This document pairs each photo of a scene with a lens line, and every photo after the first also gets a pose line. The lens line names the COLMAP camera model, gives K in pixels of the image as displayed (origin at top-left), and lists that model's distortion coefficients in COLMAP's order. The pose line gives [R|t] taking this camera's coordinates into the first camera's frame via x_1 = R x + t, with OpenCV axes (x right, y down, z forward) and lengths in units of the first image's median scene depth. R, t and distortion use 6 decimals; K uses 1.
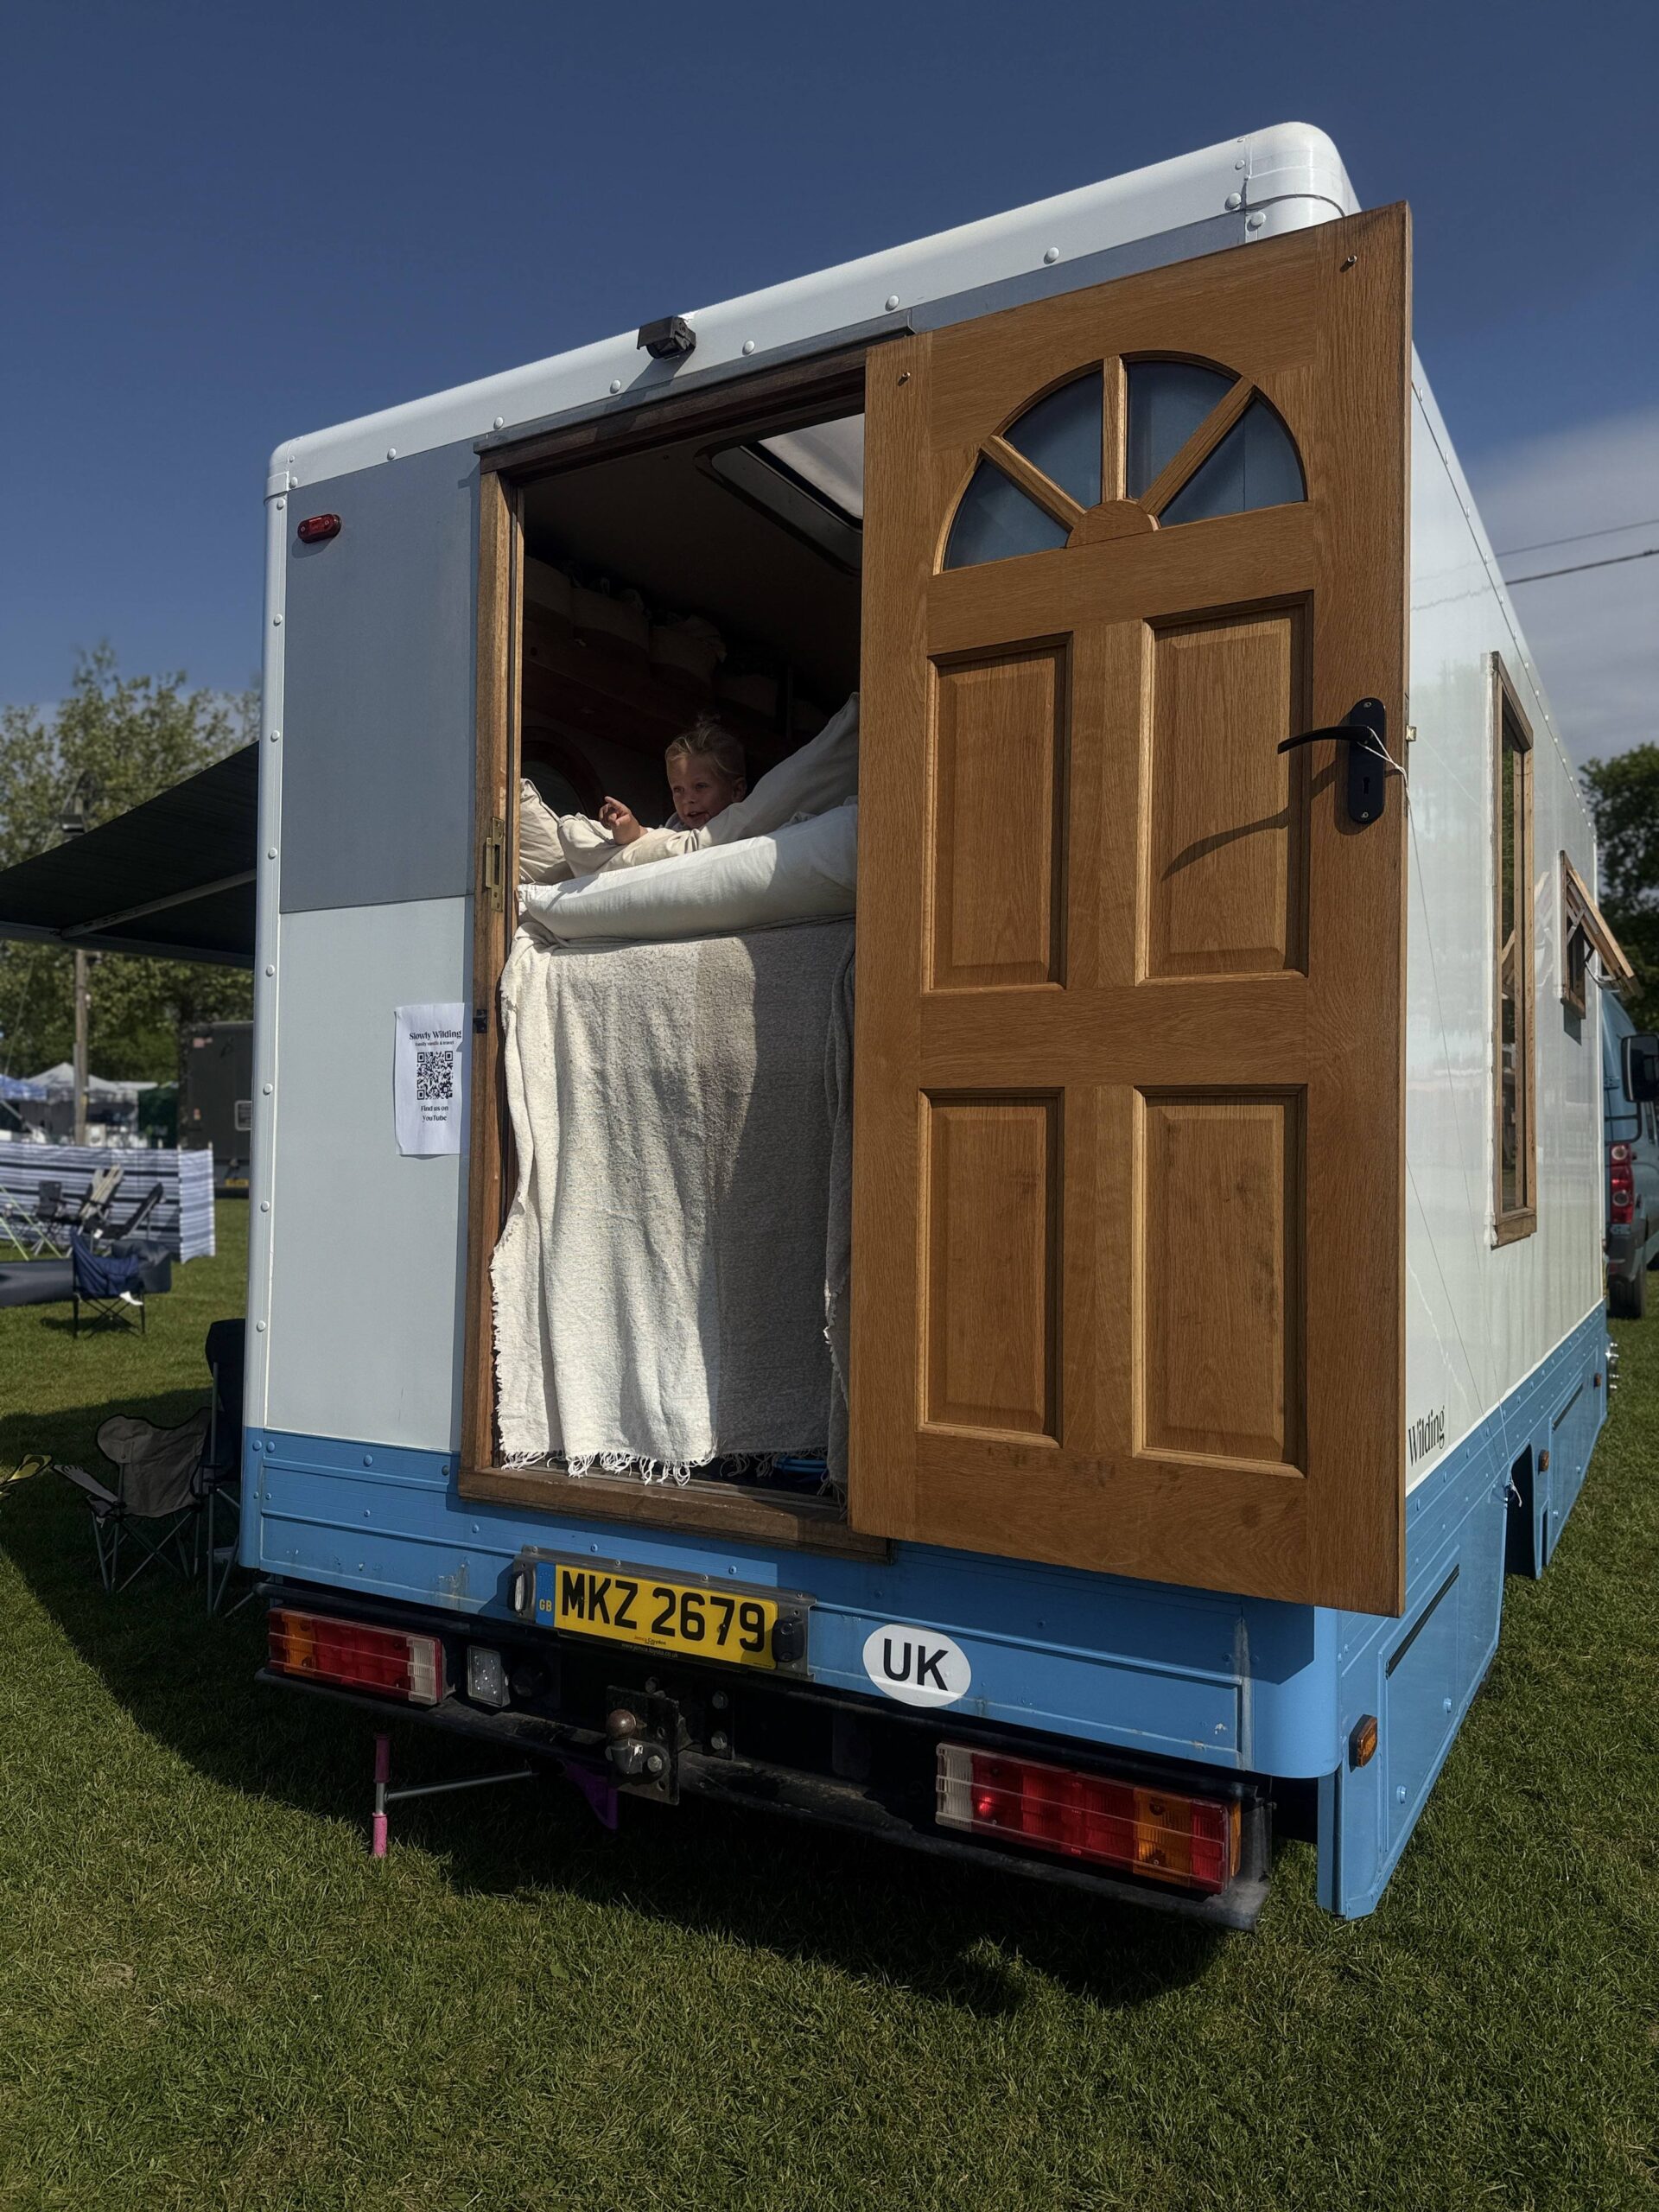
lens RADIAL K [[1489.0, 0, 824.2], [0, 1489.0, 1112.6], [0, 0, 1]] dist [0.182827, -0.361667]
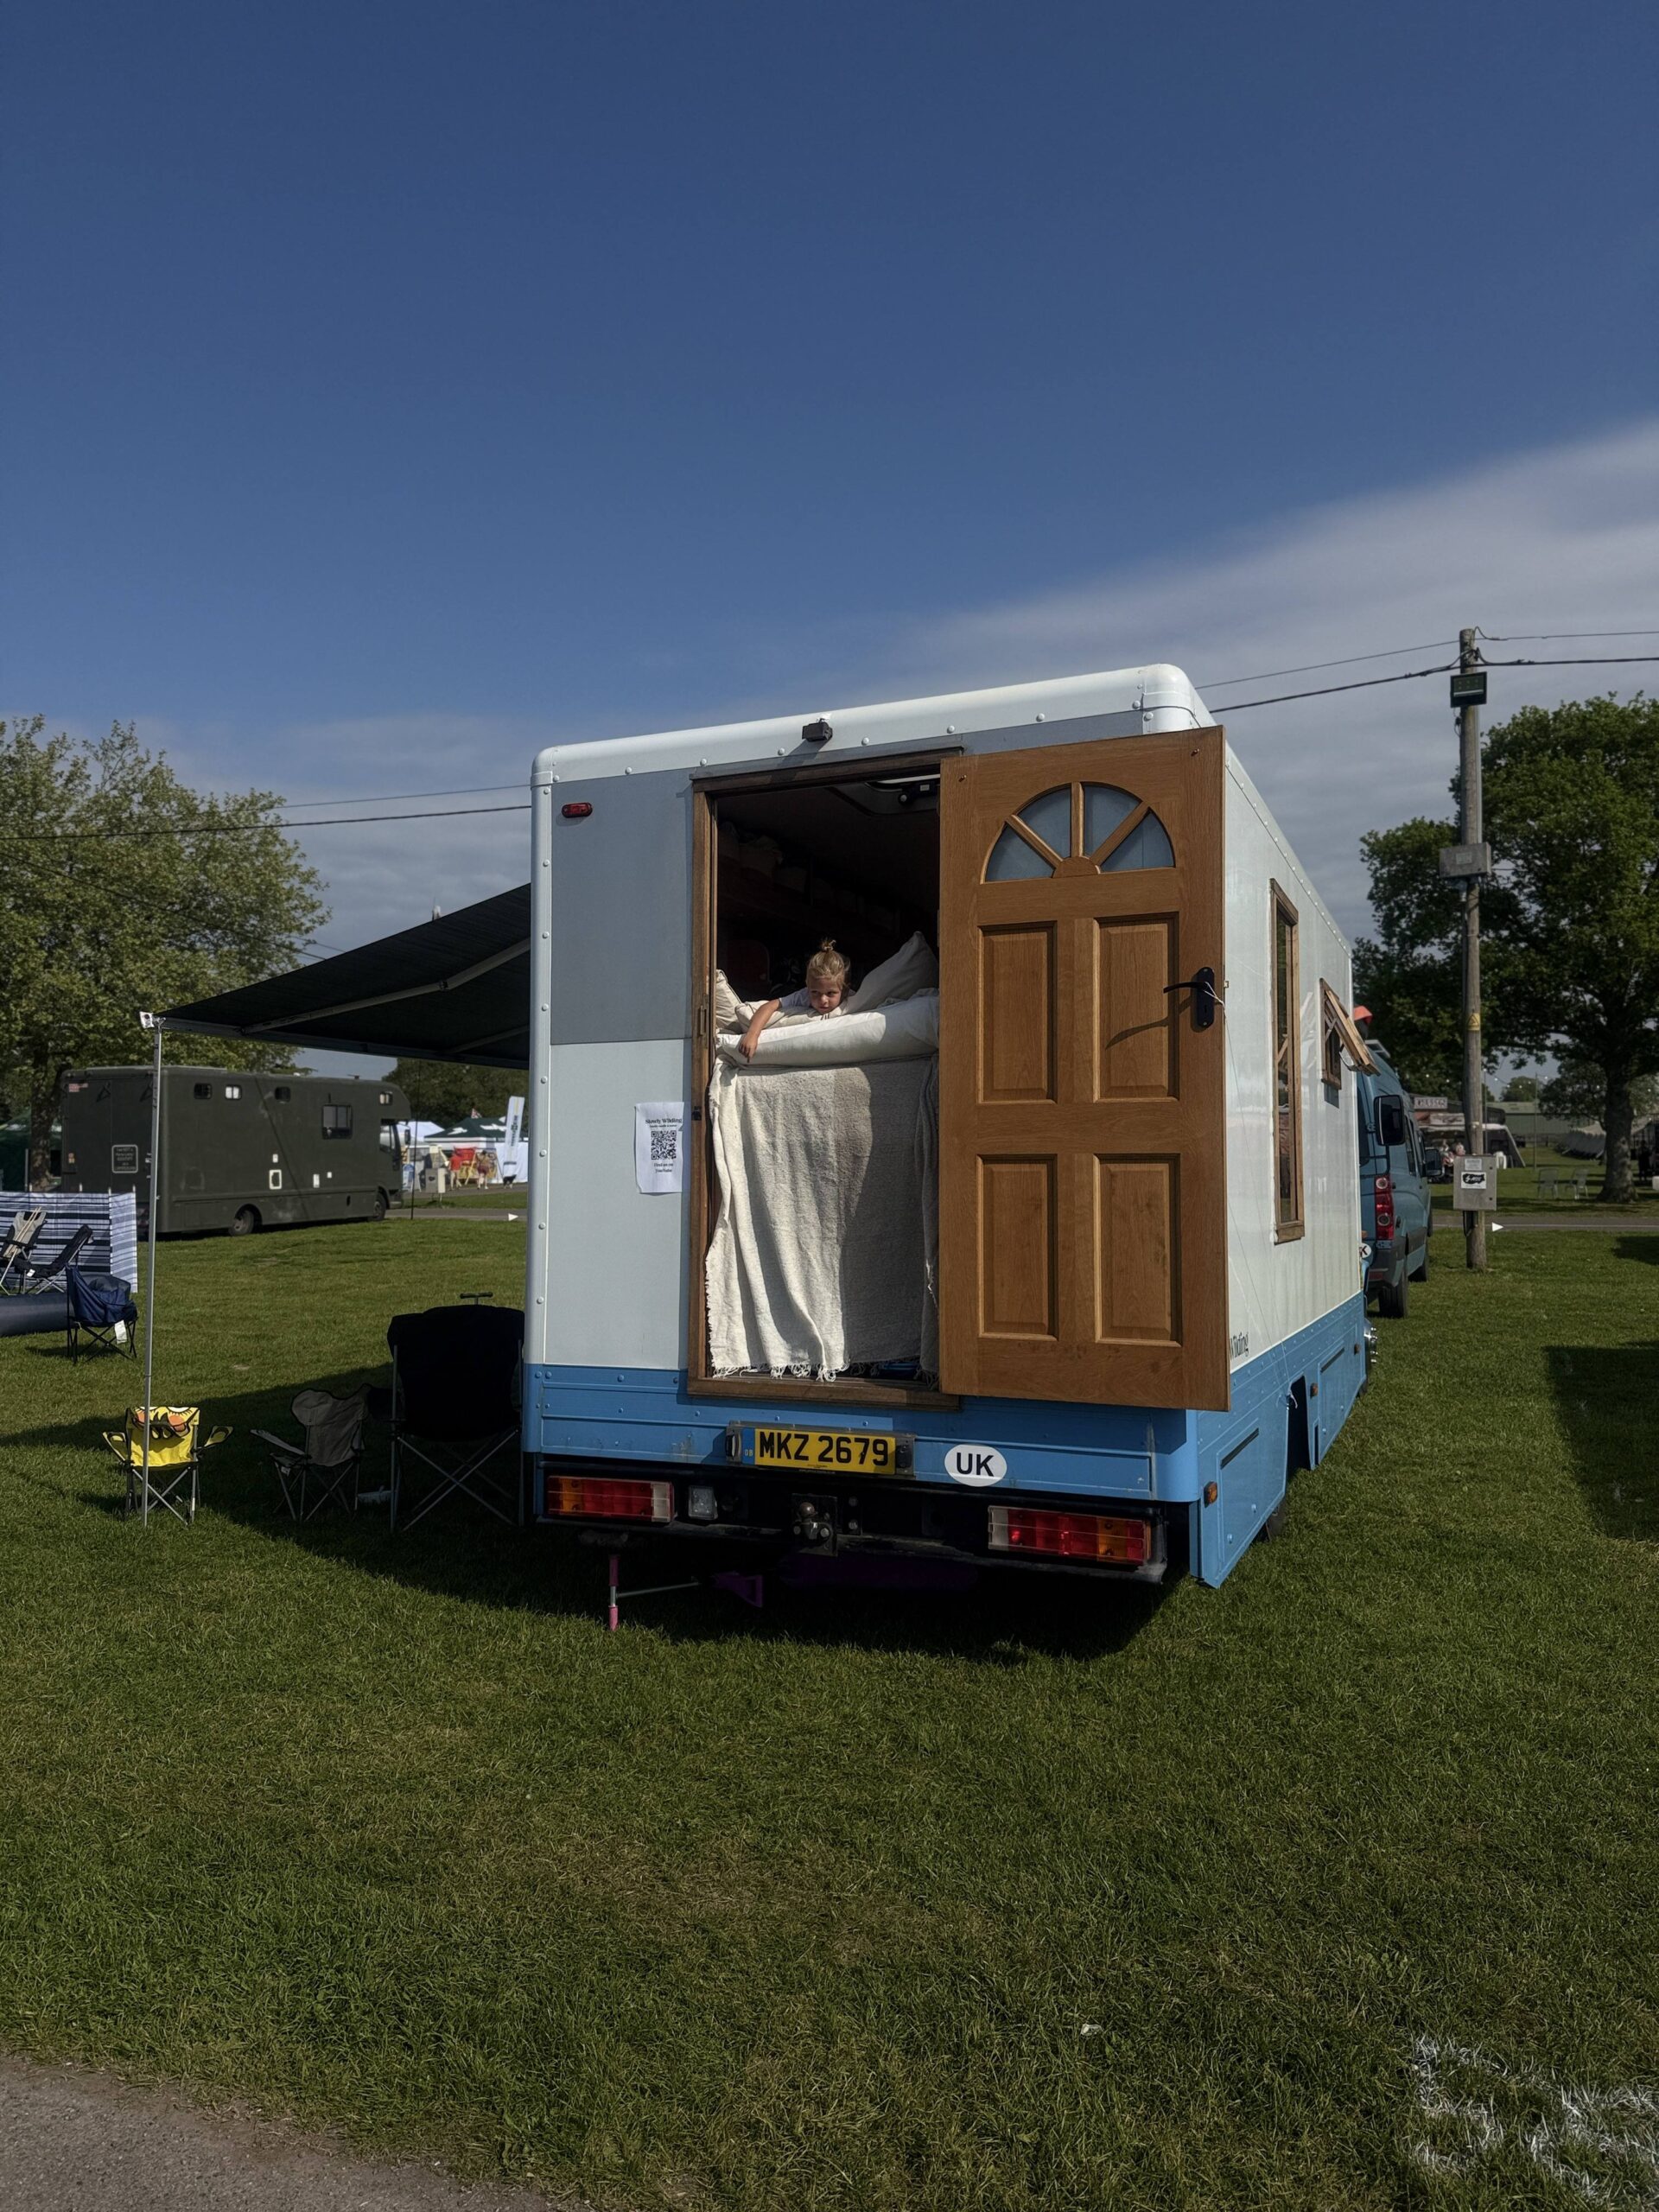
lens RADIAL K [[1489.0, 0, 824.2], [0, 1489.0, 1112.6], [0, 0, 1]] dist [0.182827, -0.361667]
pose [[0.993427, -0.004304, 0.114386, -0.303198], [0.007003, 0.999706, -0.023209, -0.023617], [-0.114253, 0.023857, 0.993165, -0.748121]]
